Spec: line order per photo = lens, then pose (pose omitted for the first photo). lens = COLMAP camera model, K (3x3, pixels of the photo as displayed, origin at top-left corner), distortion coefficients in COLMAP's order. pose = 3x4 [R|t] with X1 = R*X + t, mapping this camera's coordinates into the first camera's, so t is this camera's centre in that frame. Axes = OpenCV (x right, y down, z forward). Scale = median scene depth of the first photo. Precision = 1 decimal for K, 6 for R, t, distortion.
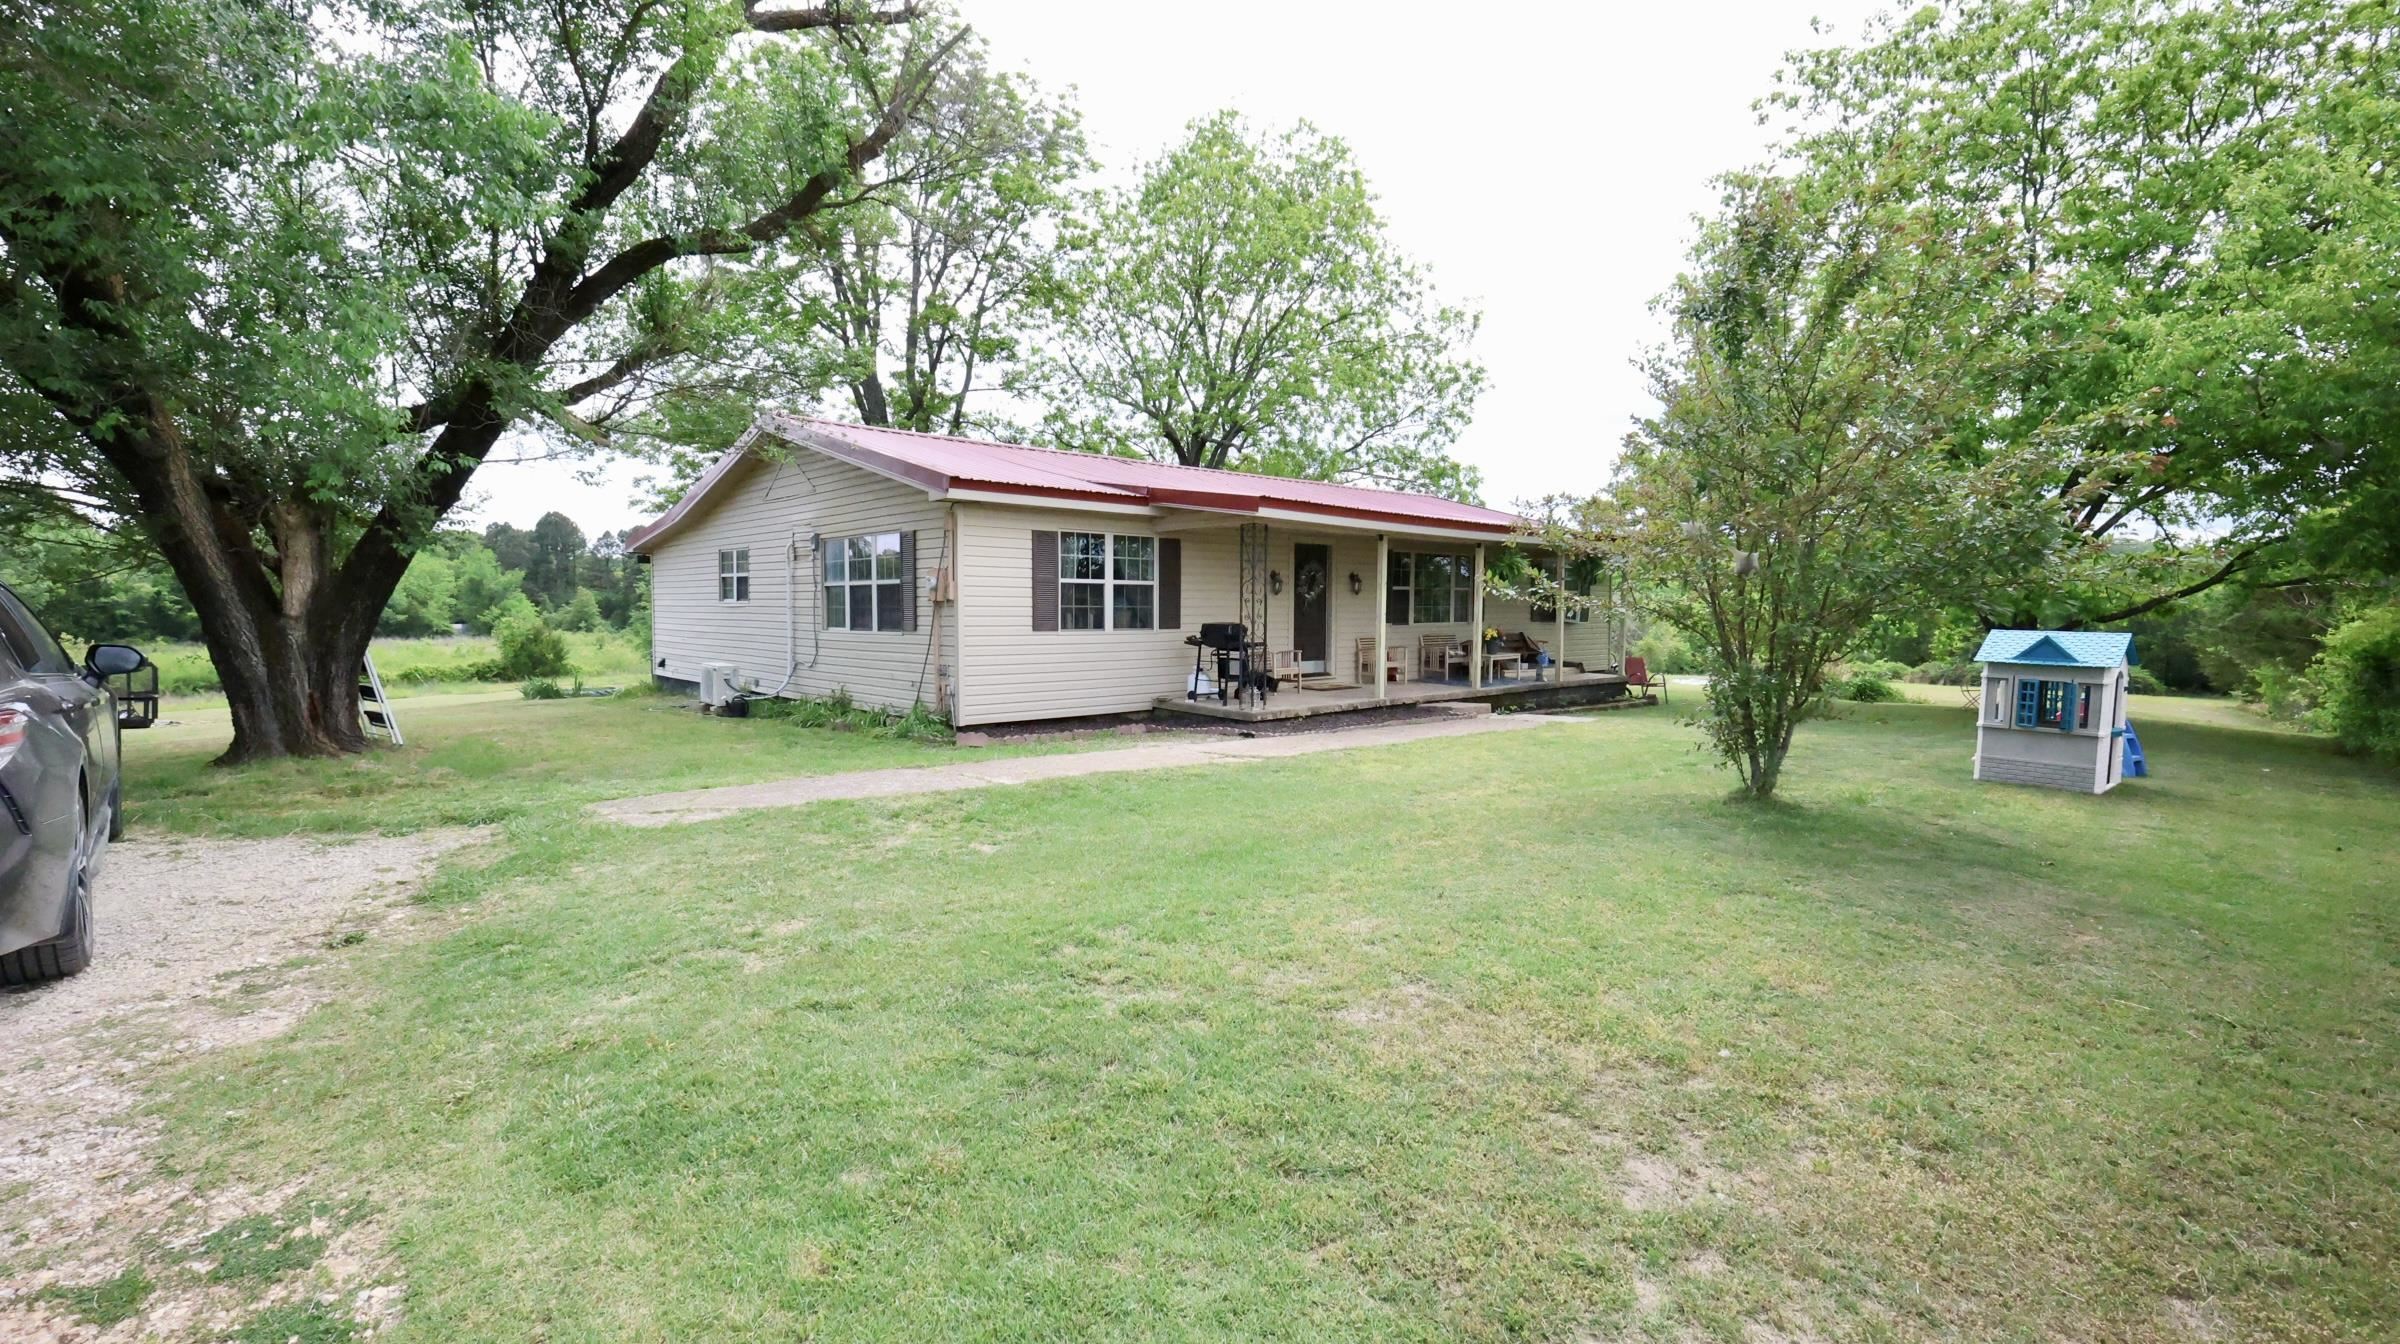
lens RADIAL K [[1033.7, 0, 1204.5], [0, 1033.7, 666.0], [0, 0, 1]] dist [-0.003300, 0.001181]
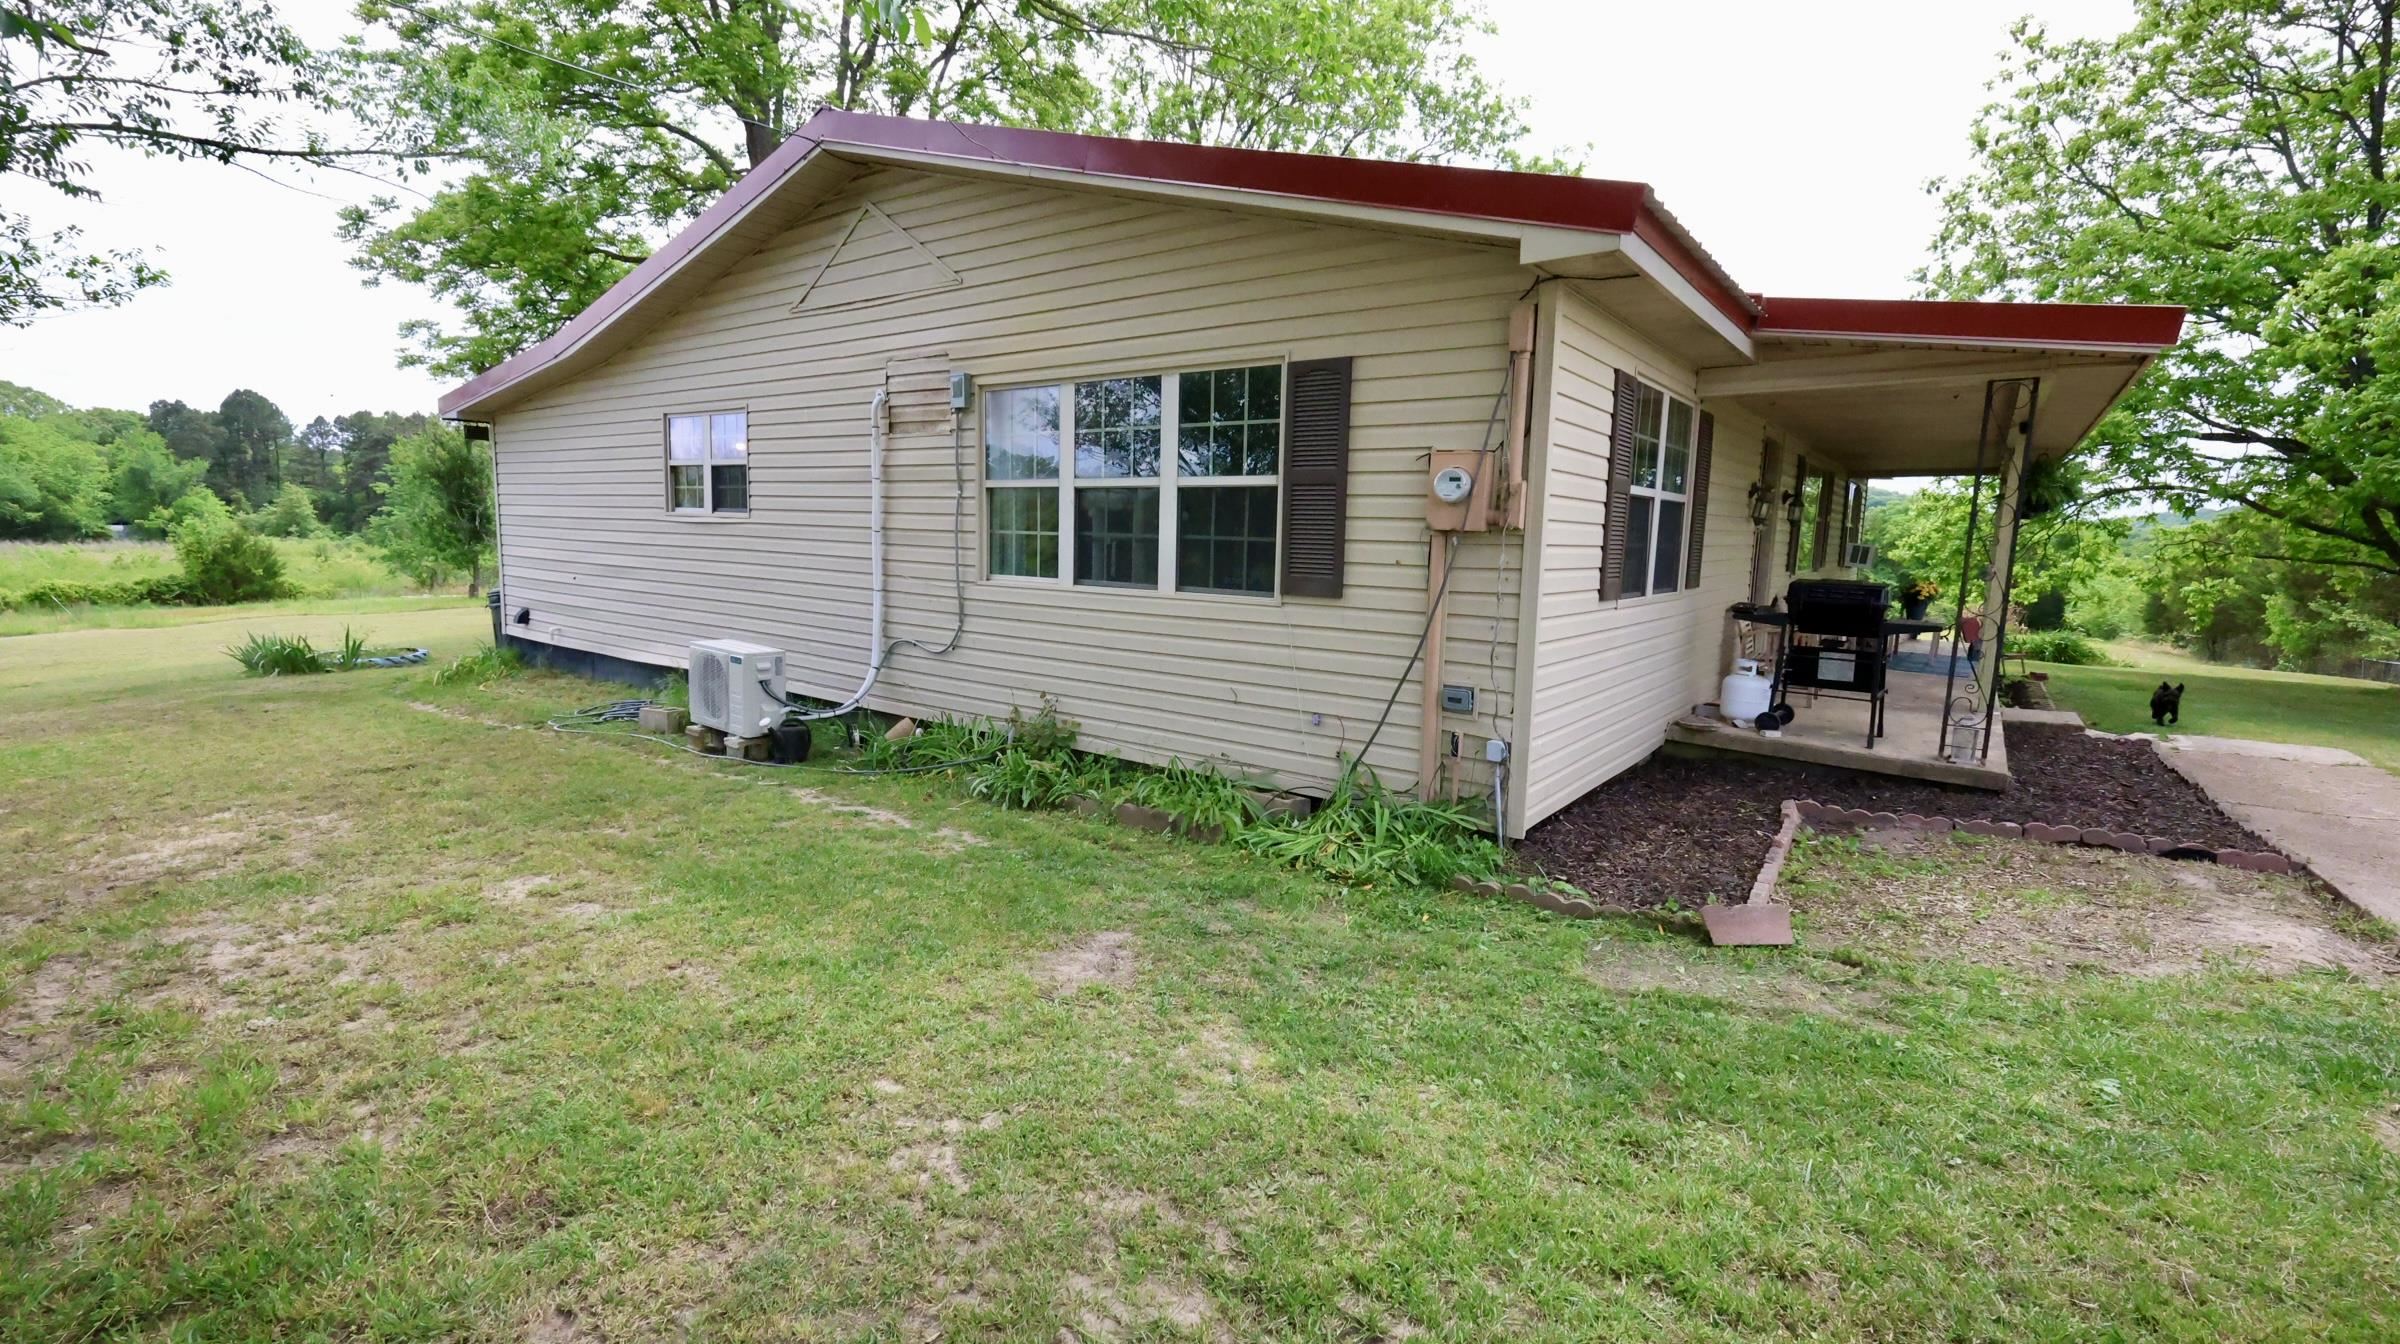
lens RADIAL K [[1033.7, 0, 1200.0], [0, 1033.7, 668.6], [0, 0, 1]] dist [-0.003300, 0.001181]
pose [[0.983947, -0.001192, 0.178457, -0.387732], [-0.013064, 0.996814, 0.078687, -0.035875], [-0.177983, -0.079755, 0.980796, 0.556434]]
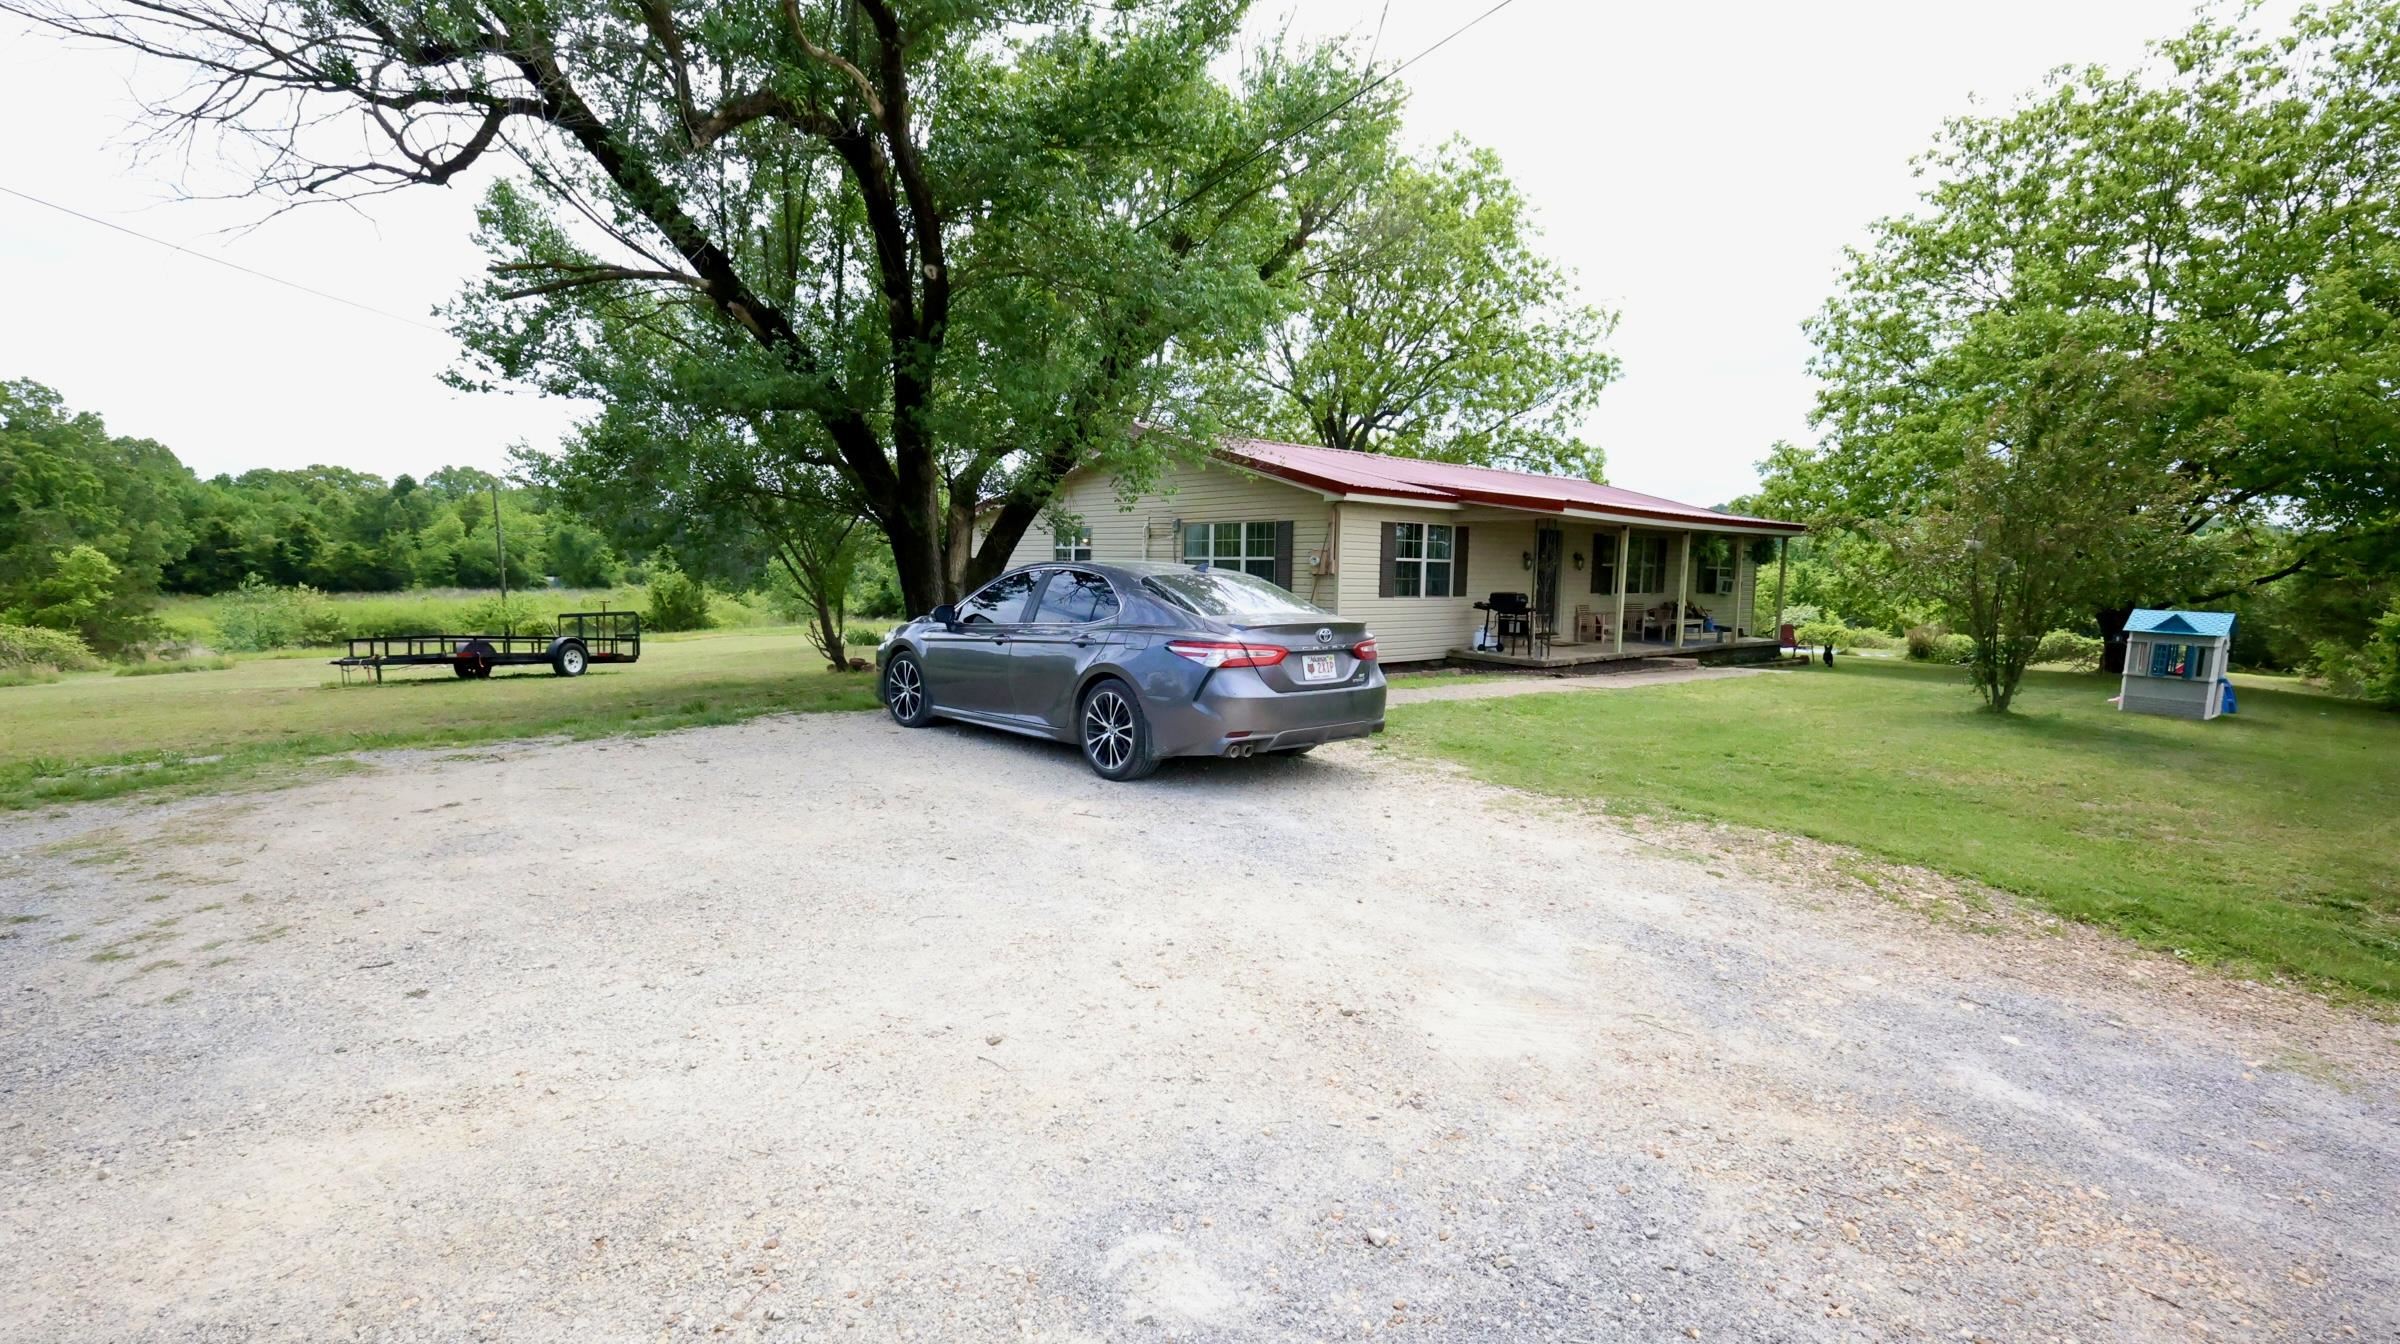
lens RADIAL K [[1033.7, 0, 1203.8], [0, 1033.7, 669.9], [0, 0, 1]] dist [-0.003300, 0.001181]
pose [[0.999419, 0.017941, -0.028970, -0.330786], [-0.016770, 0.999051, 0.040194, 0.009359], [0.029664, -0.039685, 0.998772, -0.324335]]
